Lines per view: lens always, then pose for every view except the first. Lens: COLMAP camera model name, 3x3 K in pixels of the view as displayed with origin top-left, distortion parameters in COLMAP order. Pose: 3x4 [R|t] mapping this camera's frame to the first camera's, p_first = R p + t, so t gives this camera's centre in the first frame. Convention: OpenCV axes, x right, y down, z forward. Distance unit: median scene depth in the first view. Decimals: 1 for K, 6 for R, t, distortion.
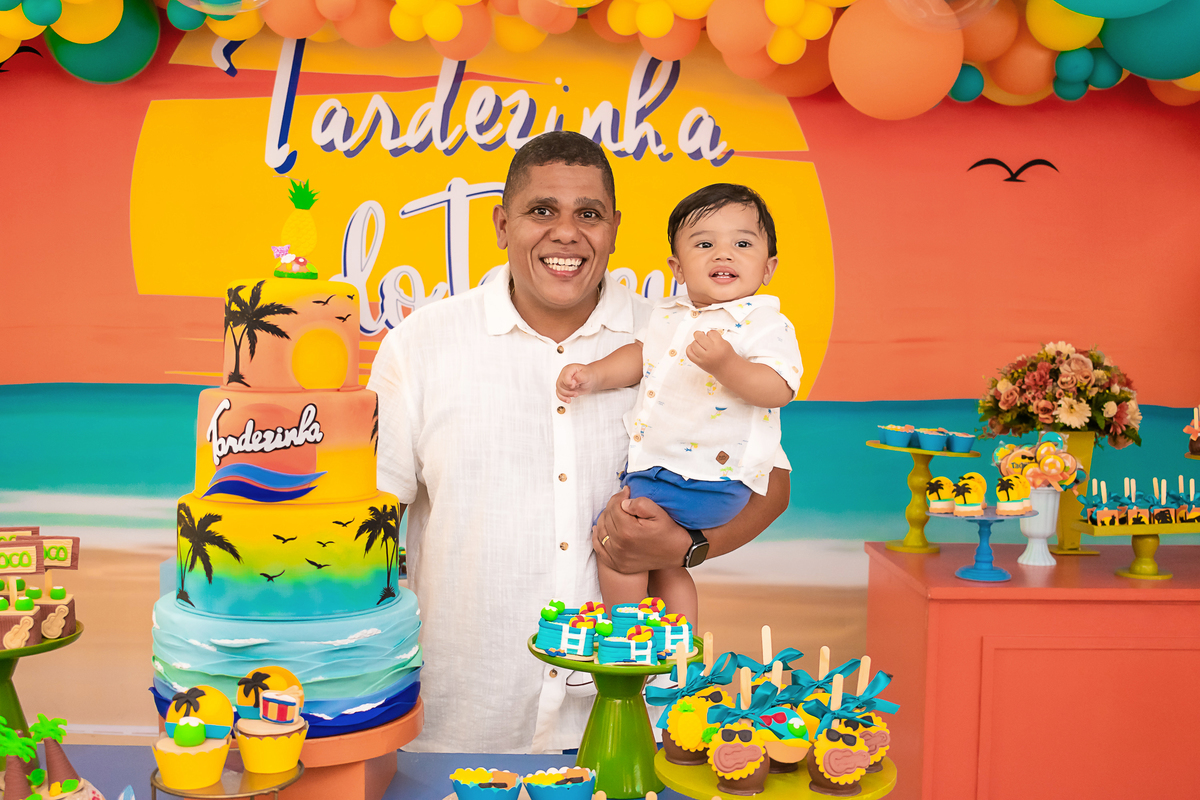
lens RADIAL K [[1459.9, 0, 595.9], [0, 1459.9, 405.4], [0, 0, 1]] dist [-0.041526, -0.033173]
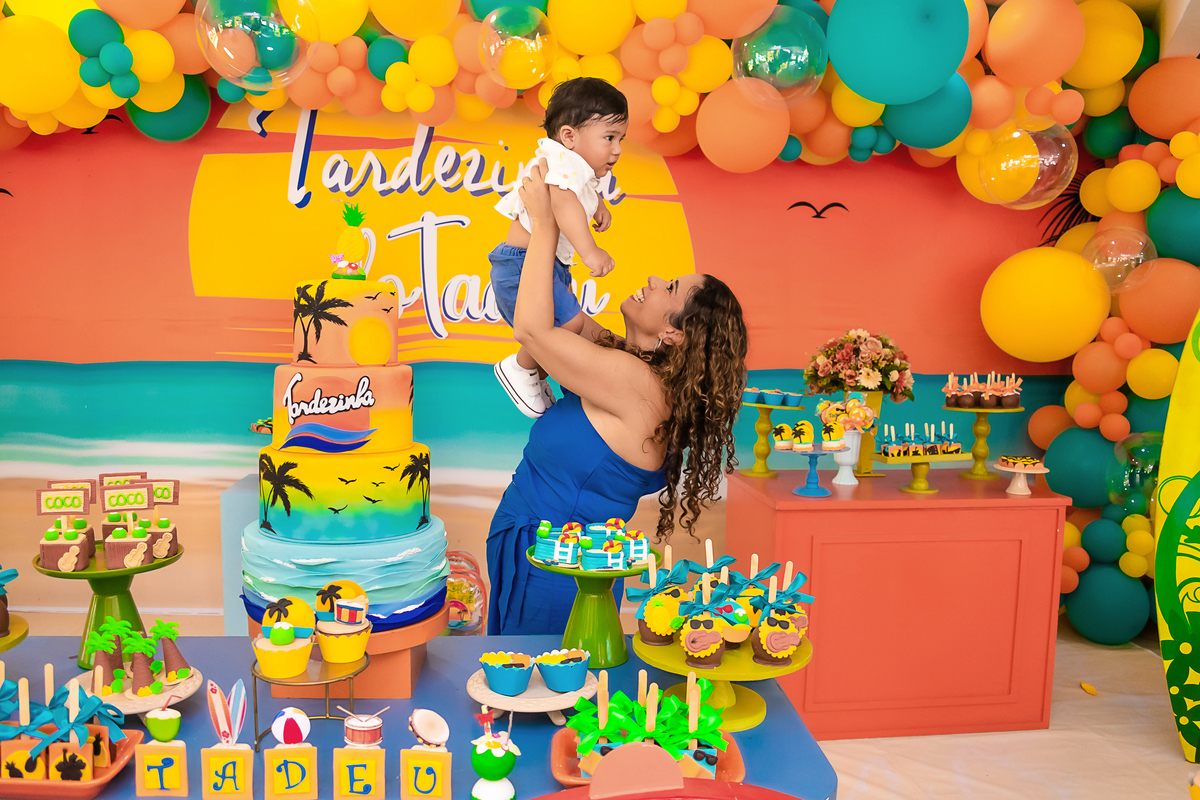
lens RADIAL K [[999.9, 0, 598.1], [0, 999.9, 406.9], [0, 0, 1]] dist [-0.087057, -0.003980]
pose [[0.995399, -0.008558, 0.095438, -0.035060], [0.005396, 0.999429, 0.033341, -0.001055], [-0.095669, -0.032672, 0.994877, 0.047556]]
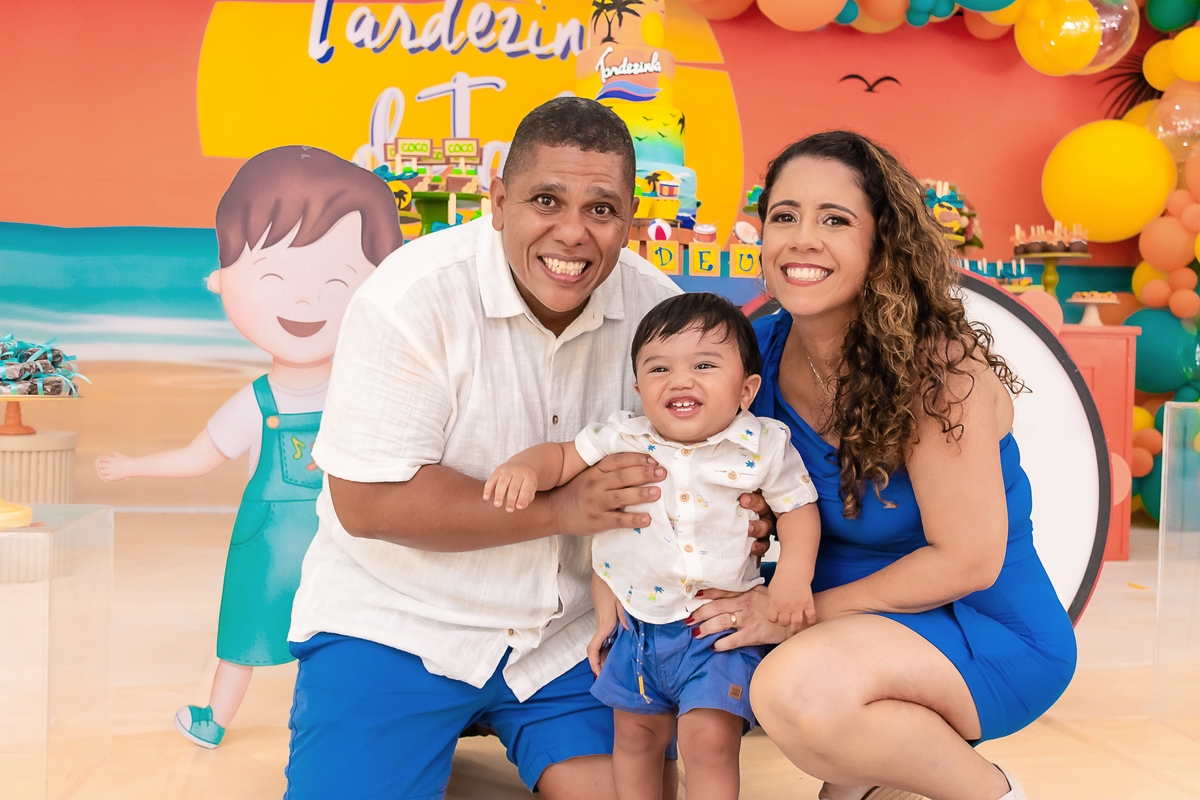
lens RADIAL K [[1459.9, 0, 595.9], [0, 1459.9, 405.4], [0, 0, 1]] dist [-0.041526, -0.033173]
pose [[0.983118, -0.001320, 0.182968, -0.288483], [0.006681, 0.999566, -0.028686, 0.237743], [-0.182850, 0.029424, 0.982700, -0.376591]]
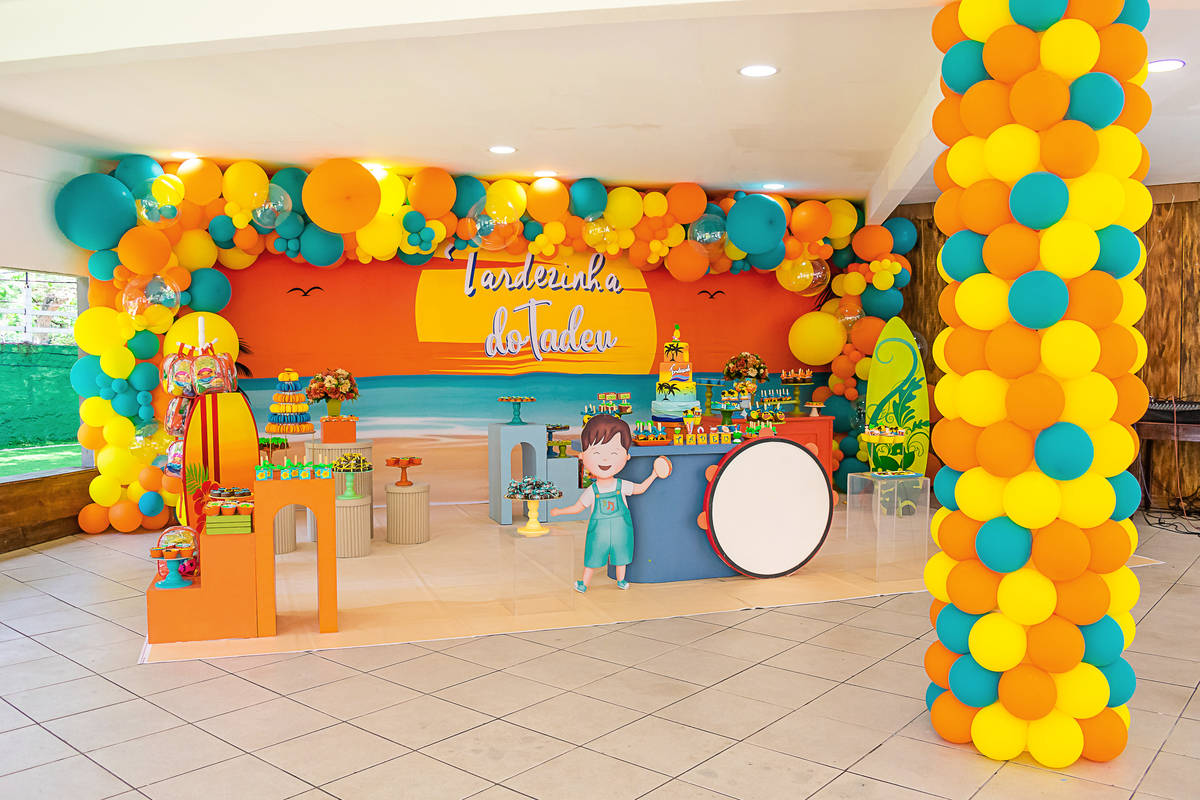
lens RADIAL K [[1111.1, 0, 600.0], [0, 1111.1, 400.0], [0, 0, 1]] dist [-0.063673, 0.000177]
pose [[0.939464, -0.035553, 0.340797, -0.953895], [0.037835, 0.999284, -0.000049, 0.059722], [-0.340551, 0.012940, 0.940137, -1.414813]]
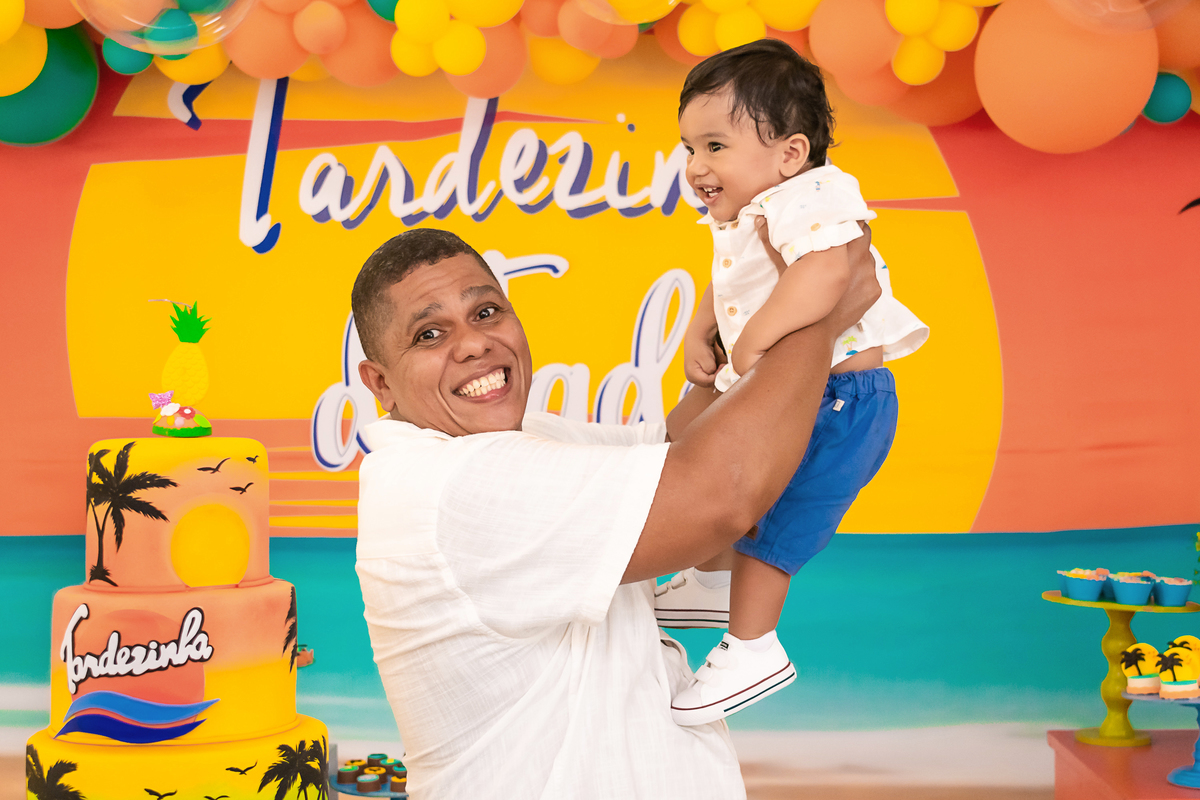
lens RADIAL K [[1935.5, 0, 600.0], [0, 1935.5, 400.0], [0, 0, 1]] dist [-0.013021, -0.063651]
pose [[0.997020, -0.032845, -0.069805, 0.038510], [0.028391, 0.997555, -0.063859, -0.017933], [0.071732, 0.061687, 0.995515, 0.014258]]
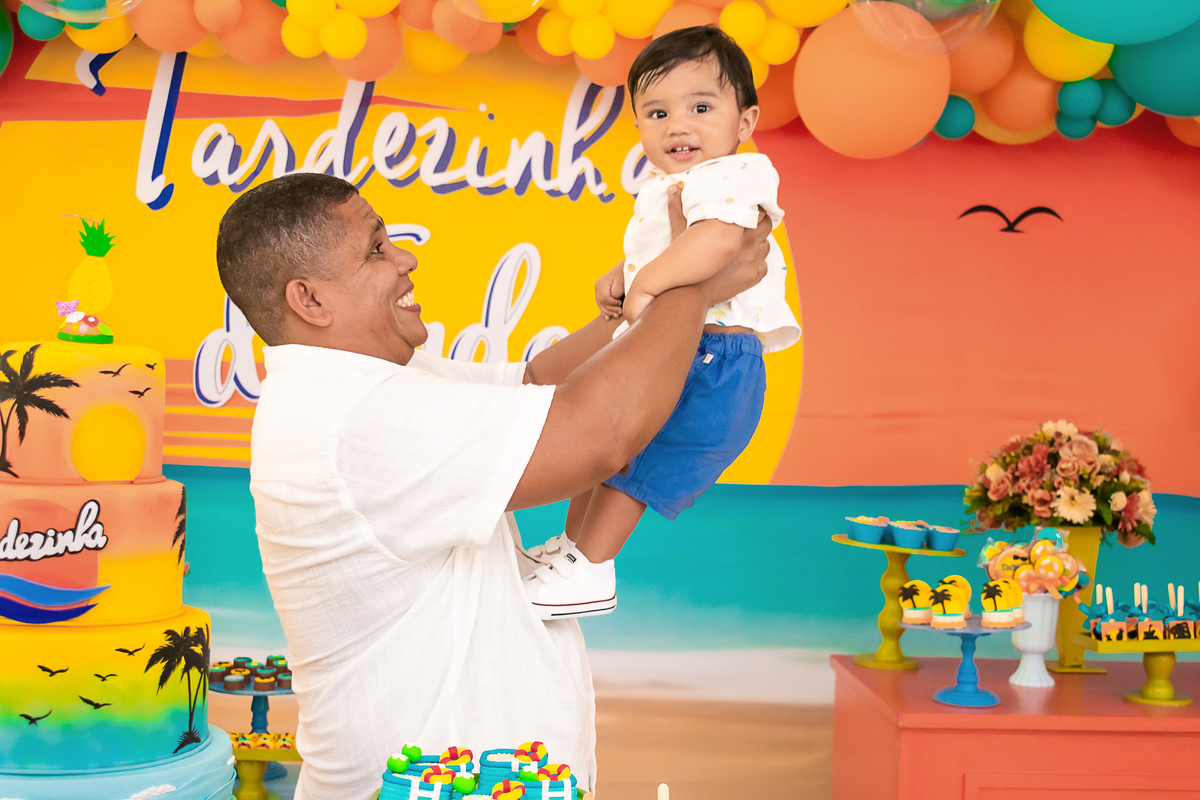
lens RADIAL K [[1664.3, 0, 598.3], [0, 1664.3, 401.9], [0, 0, 1]] dist [-0.034193, 0.002932]
pose [[0.999608, 0.012862, 0.024881, 0.027275], [-0.011708, 0.998875, -0.045961, -0.007682], [-0.025444, 0.045652, 0.998633, 0.040167]]
